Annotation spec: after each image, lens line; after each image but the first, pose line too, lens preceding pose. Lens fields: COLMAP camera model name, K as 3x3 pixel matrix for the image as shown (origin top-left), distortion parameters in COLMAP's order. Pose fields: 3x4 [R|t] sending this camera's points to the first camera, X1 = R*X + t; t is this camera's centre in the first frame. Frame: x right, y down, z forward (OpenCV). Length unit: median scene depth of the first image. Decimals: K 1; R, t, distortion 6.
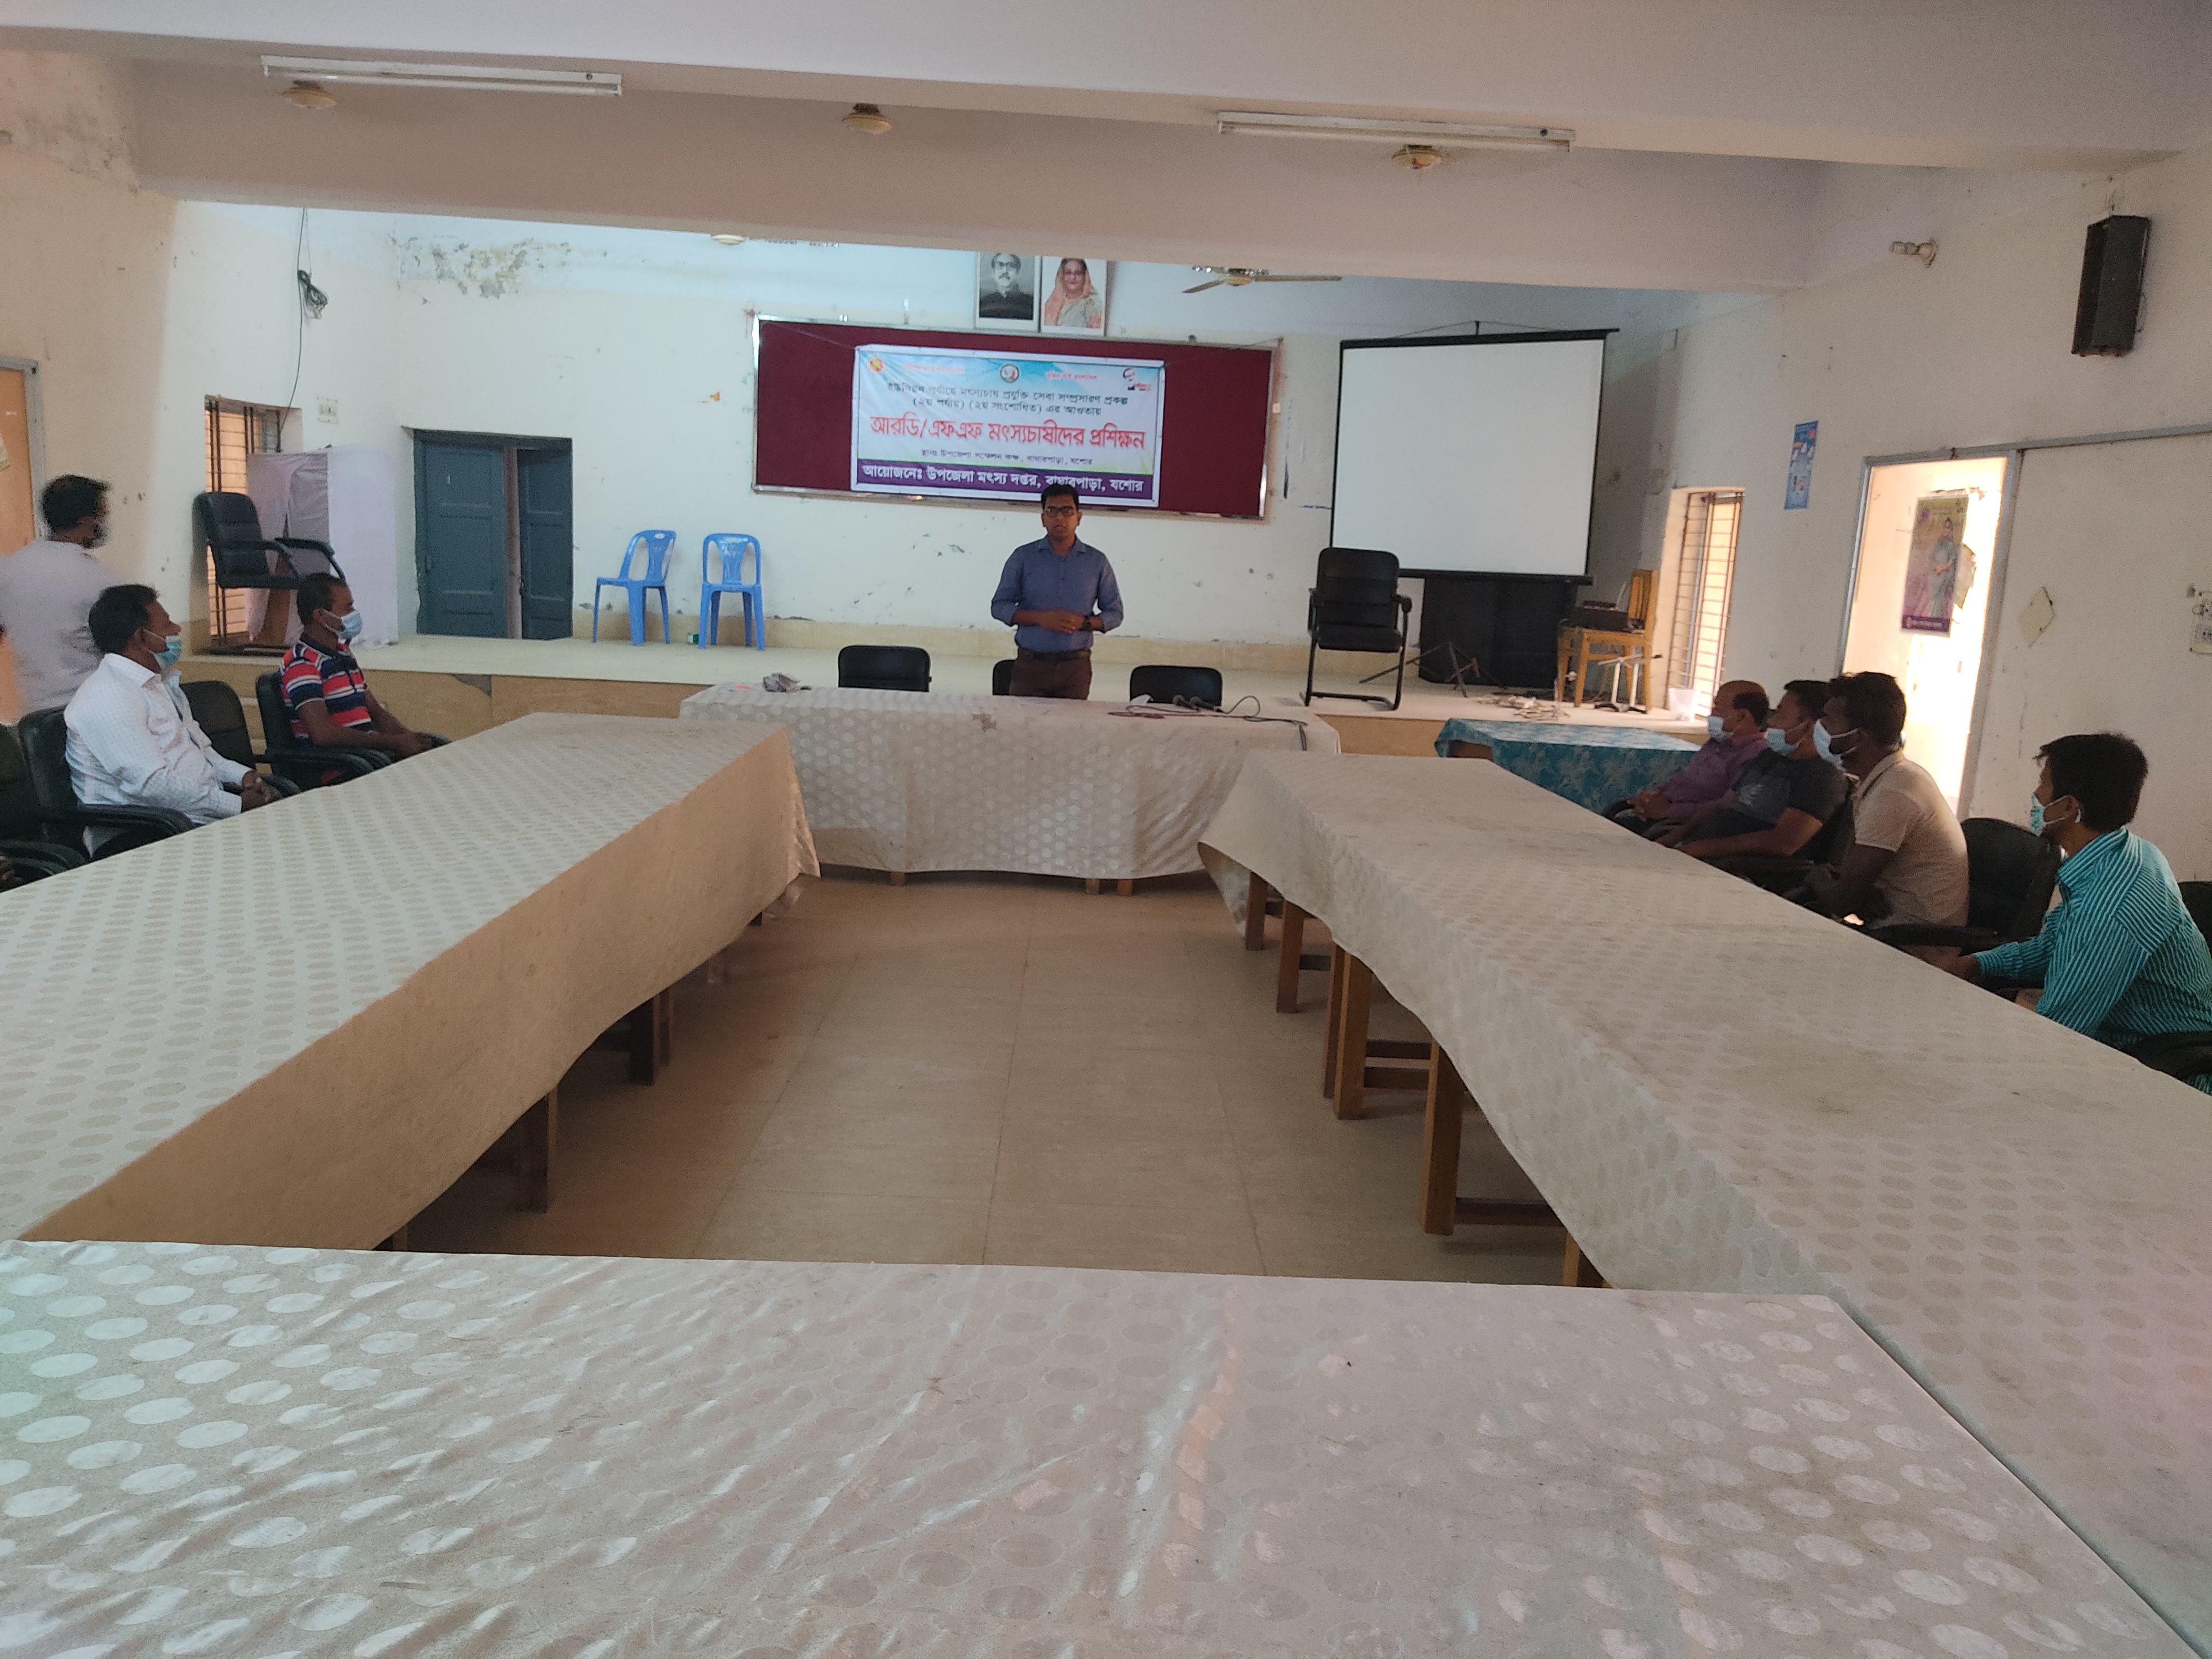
lens RADIAL K [[1673.9, 0, 1108.6], [0, 1673.9, 828.2], [0, 0, 1]] dist [0.091192, -0.147006]
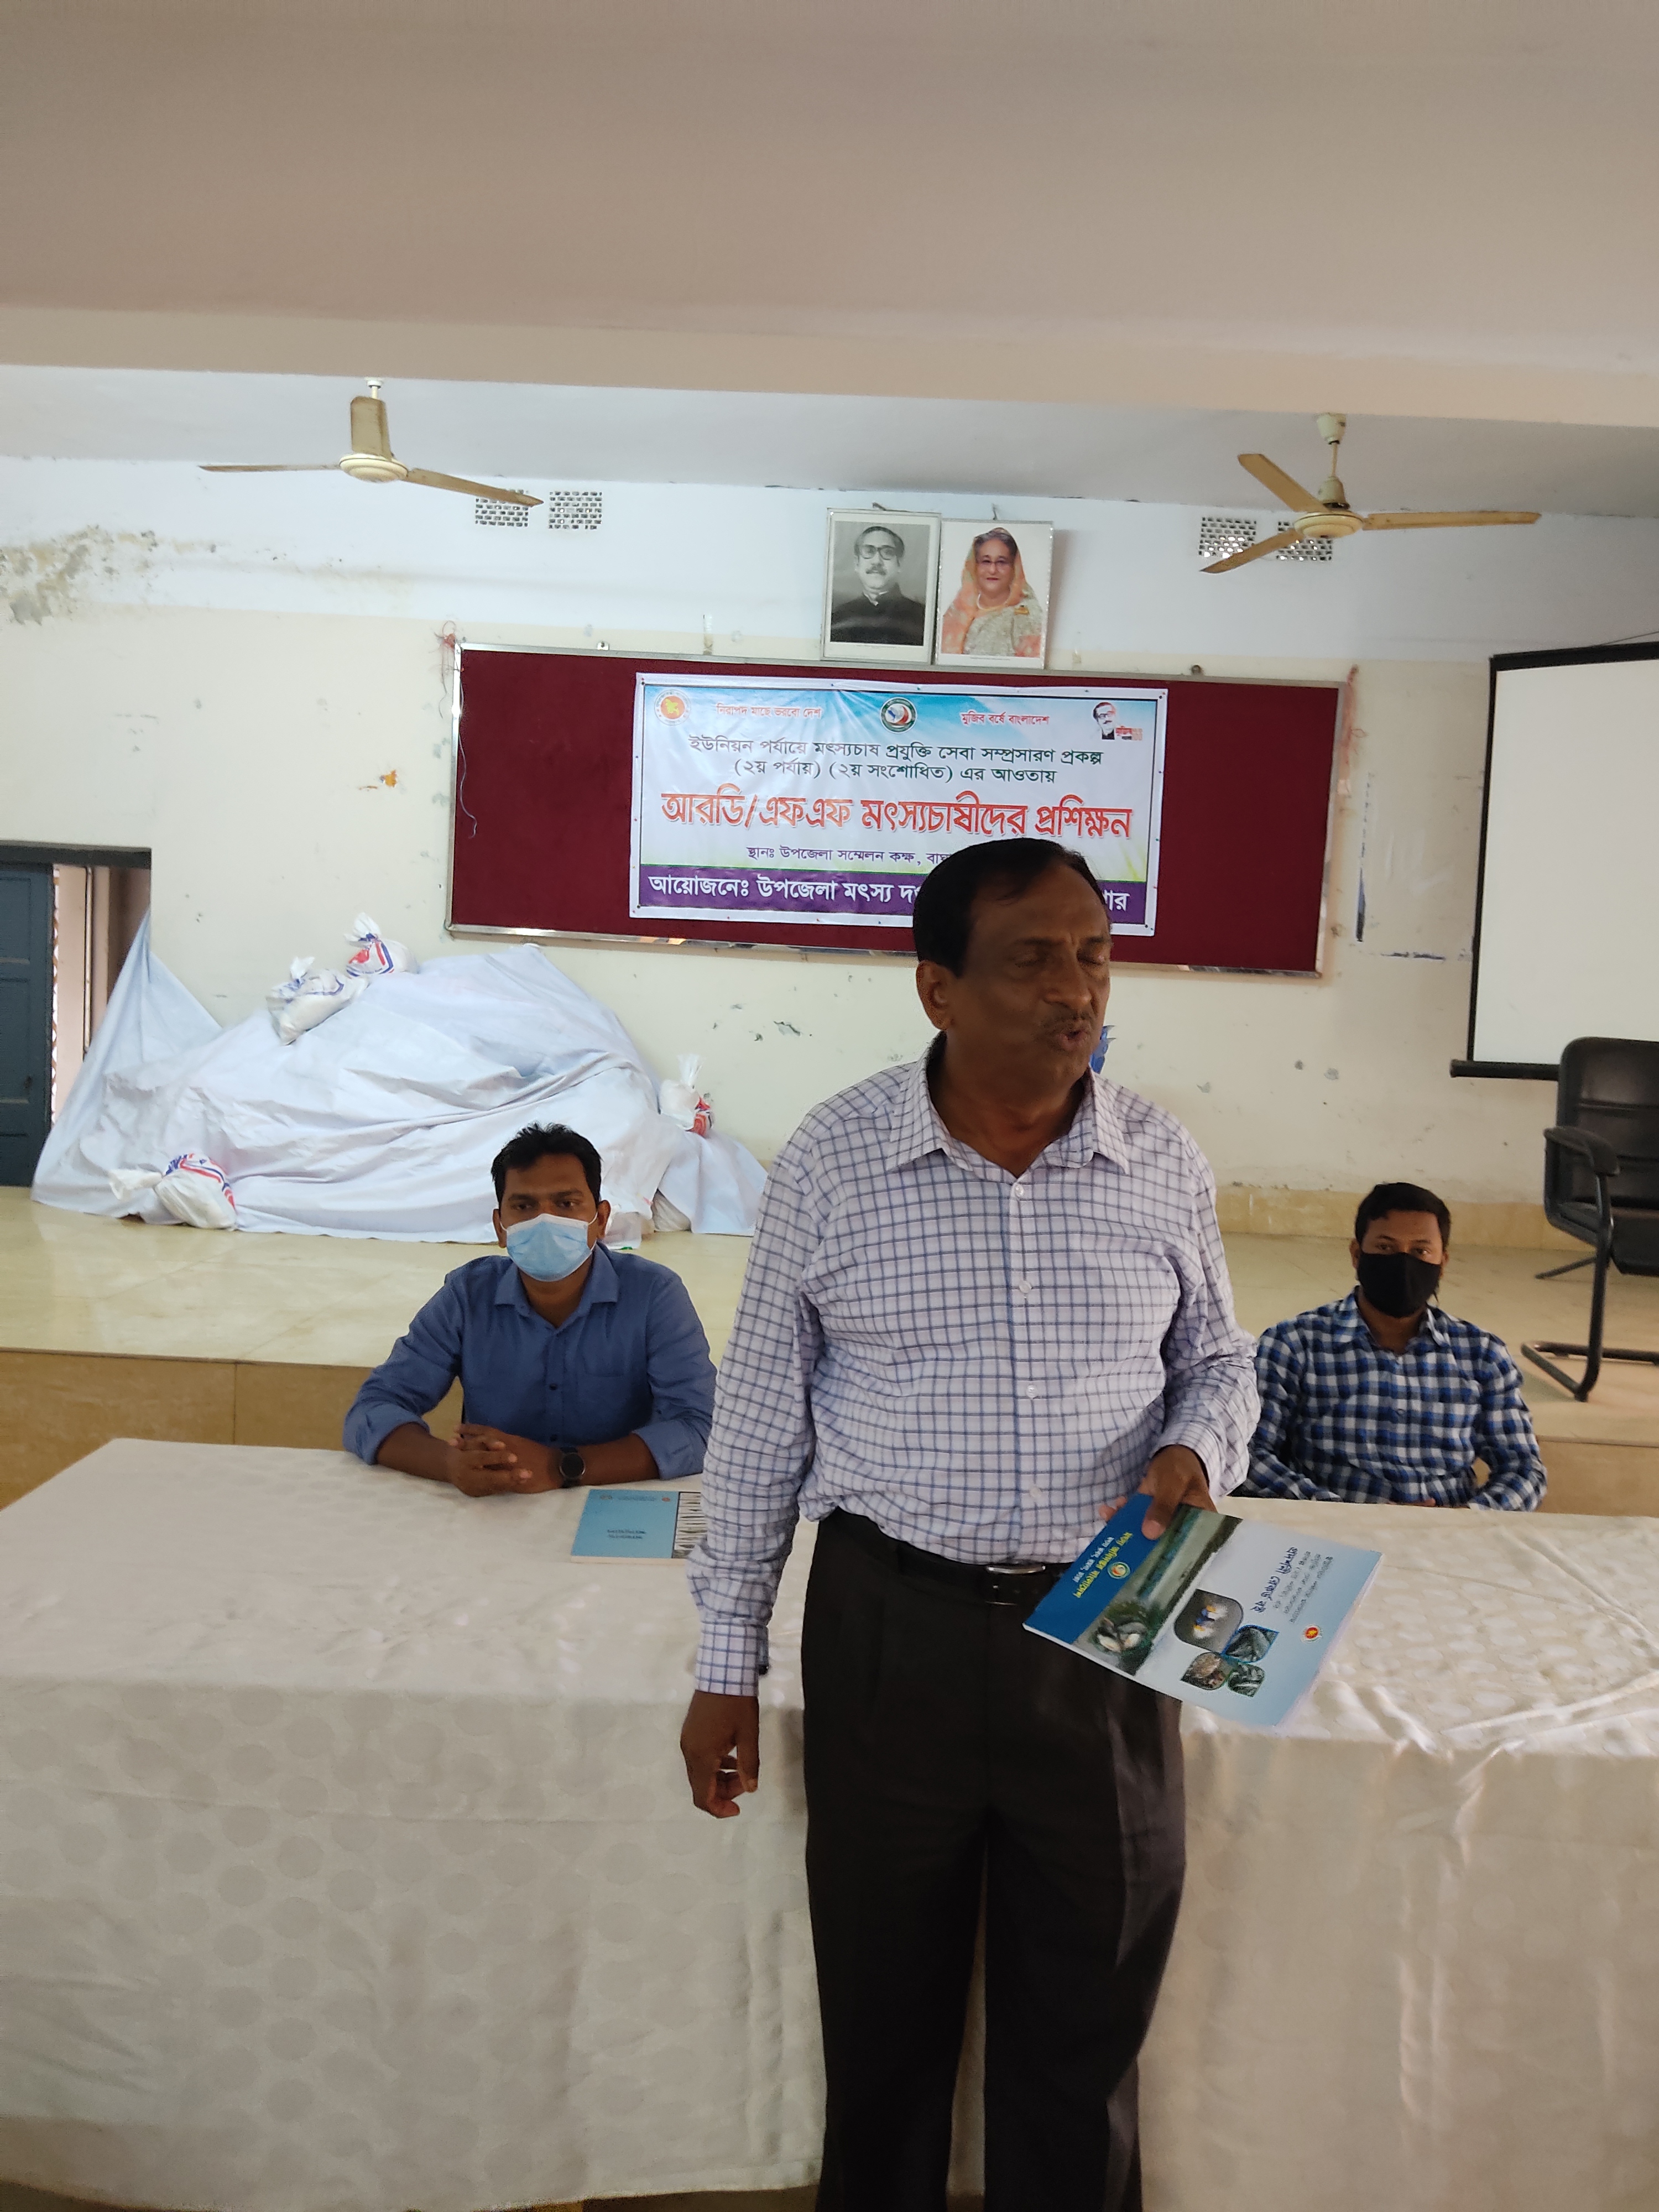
lens RADIAL K [[1660.1, 0, 834.4], [0, 1660.1, 1114.8], [0, 0, 1]] dist [0.092932, -0.141749]
pose [[0.998041, 0.002676, -0.062501, -0.038917], [-0.008682, 0.995341, -0.096030, -0.082992], [0.061953, 0.096385, 0.993414, 0.438894]]
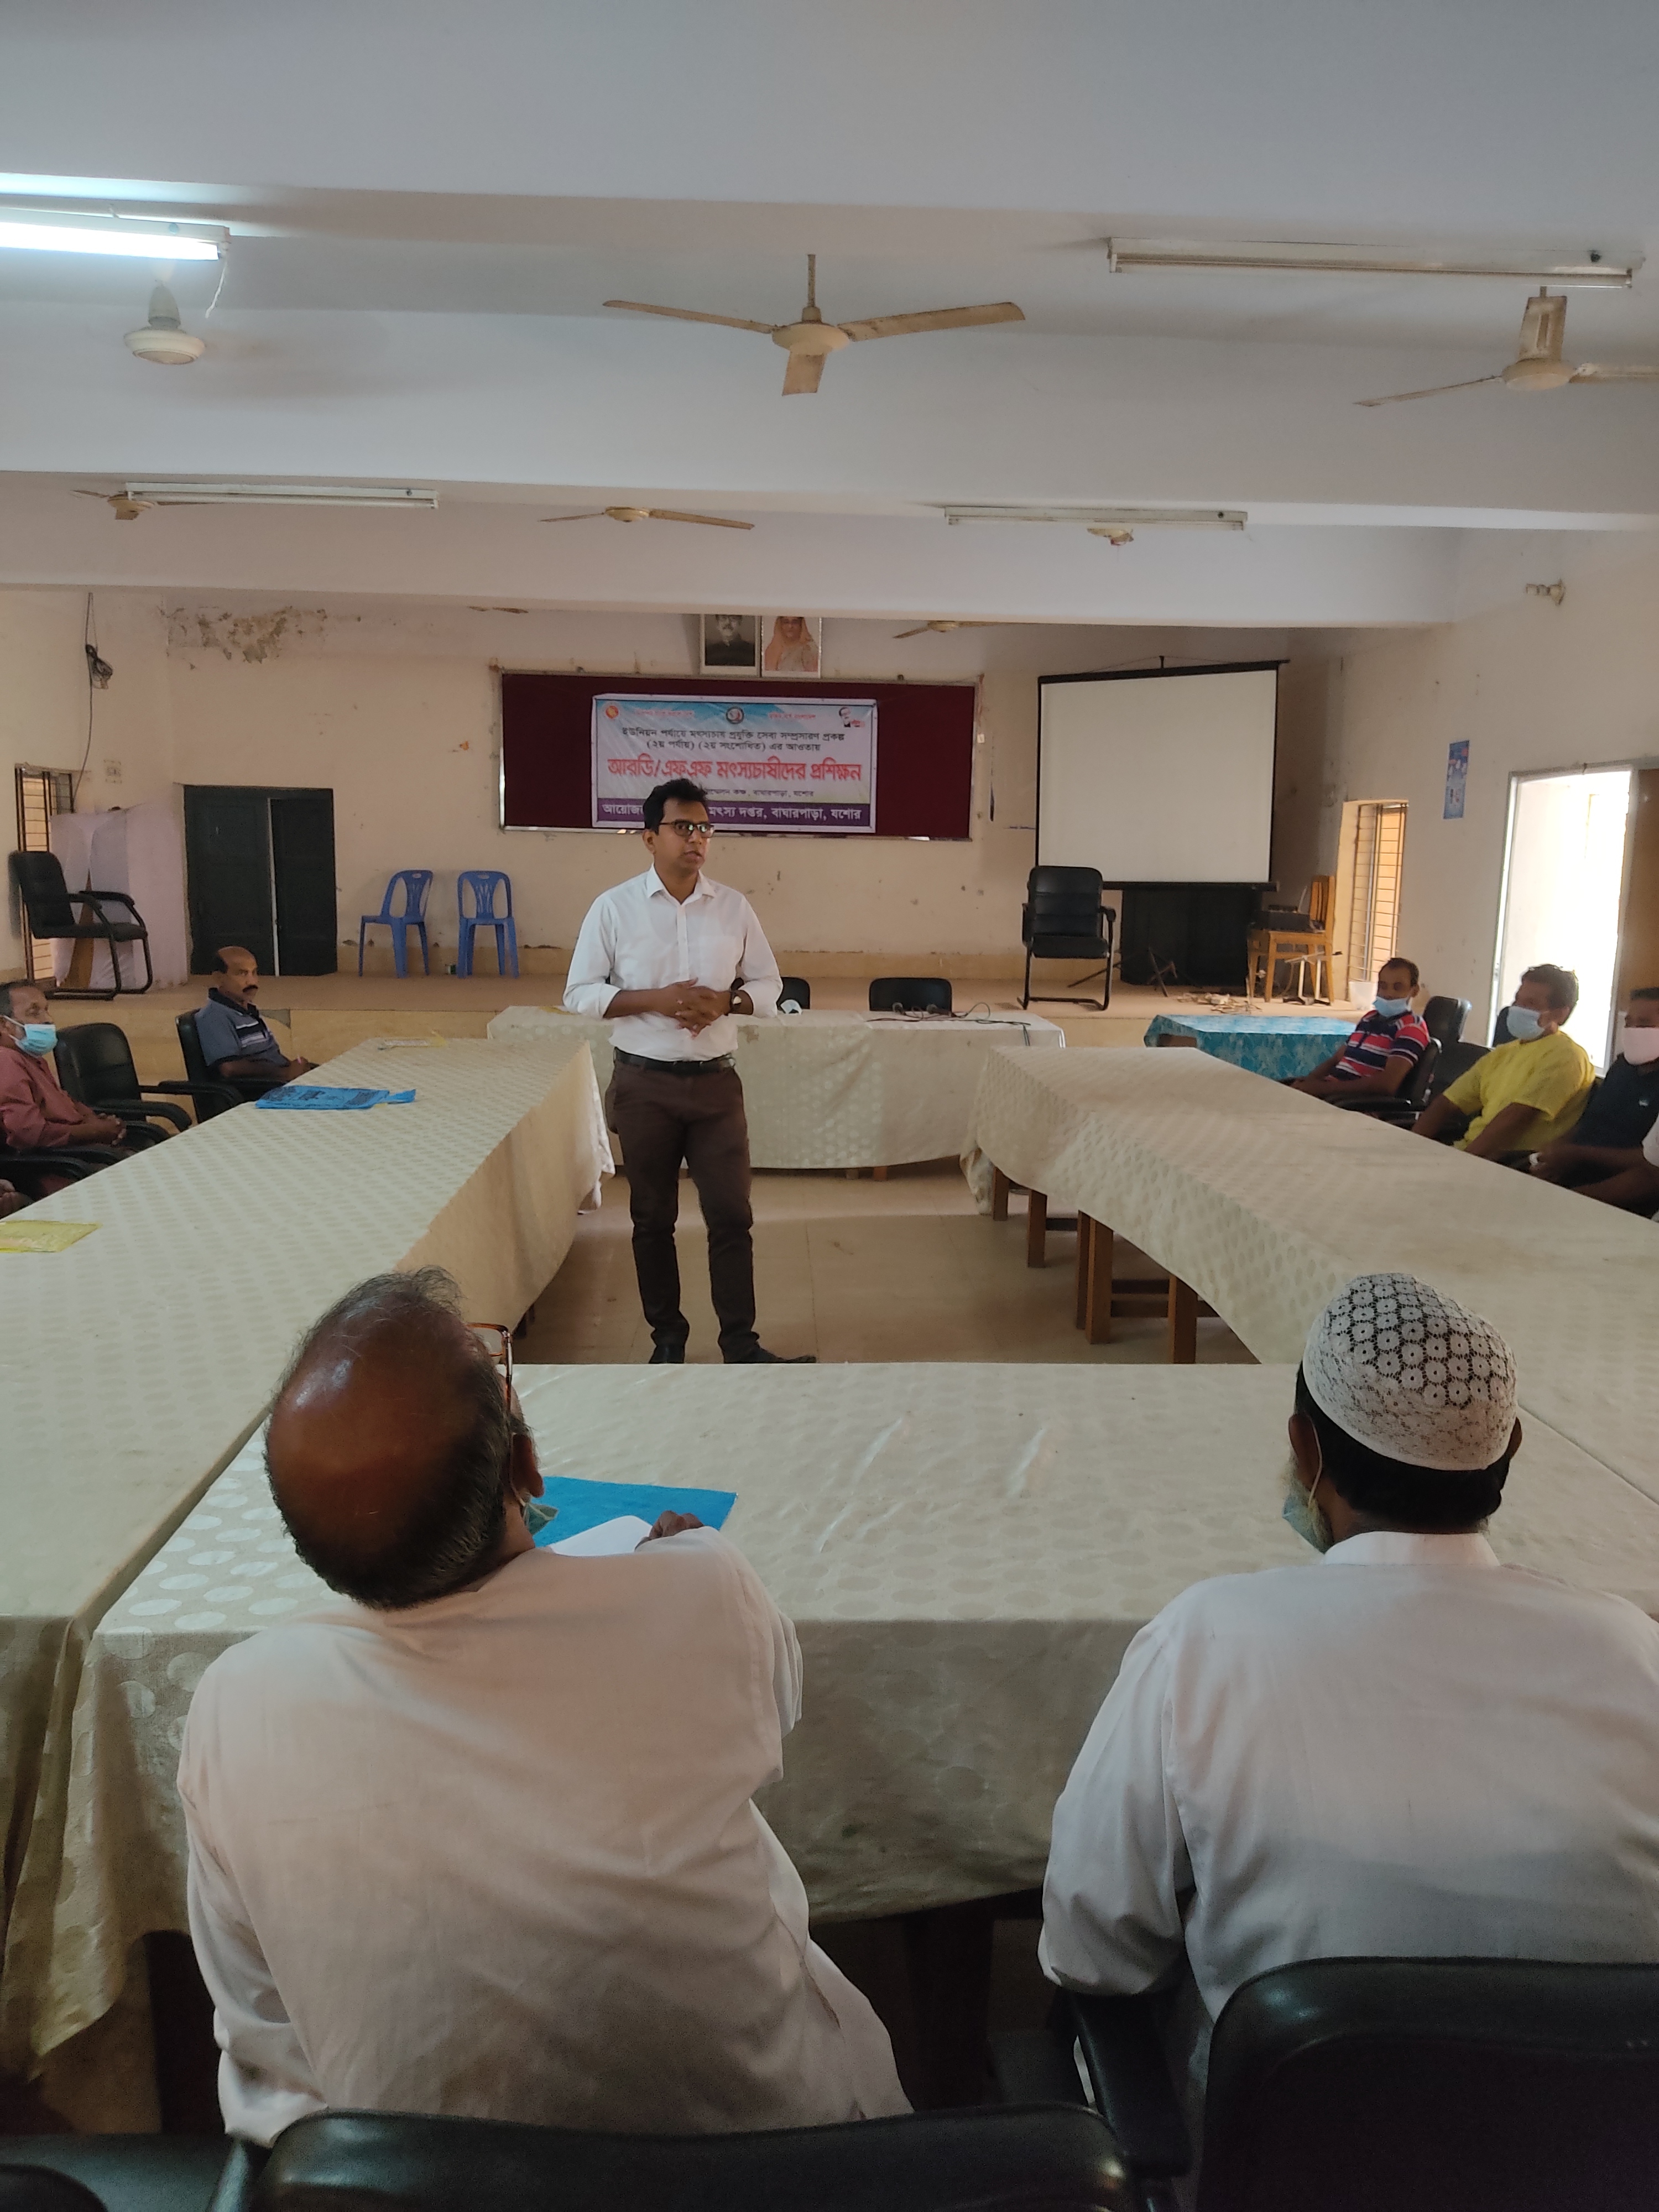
lens RADIAL K [[1660.1, 0, 834.4], [0, 1660.1, 1114.8], [0, 0, 1]] dist [0.092932, -0.141749]
pose [[0.999117, -0.038034, 0.017844, -0.023895], [0.038316, 0.999142, -0.015729, 0.007416], [-0.017231, 0.016399, 0.999717, -0.075854]]
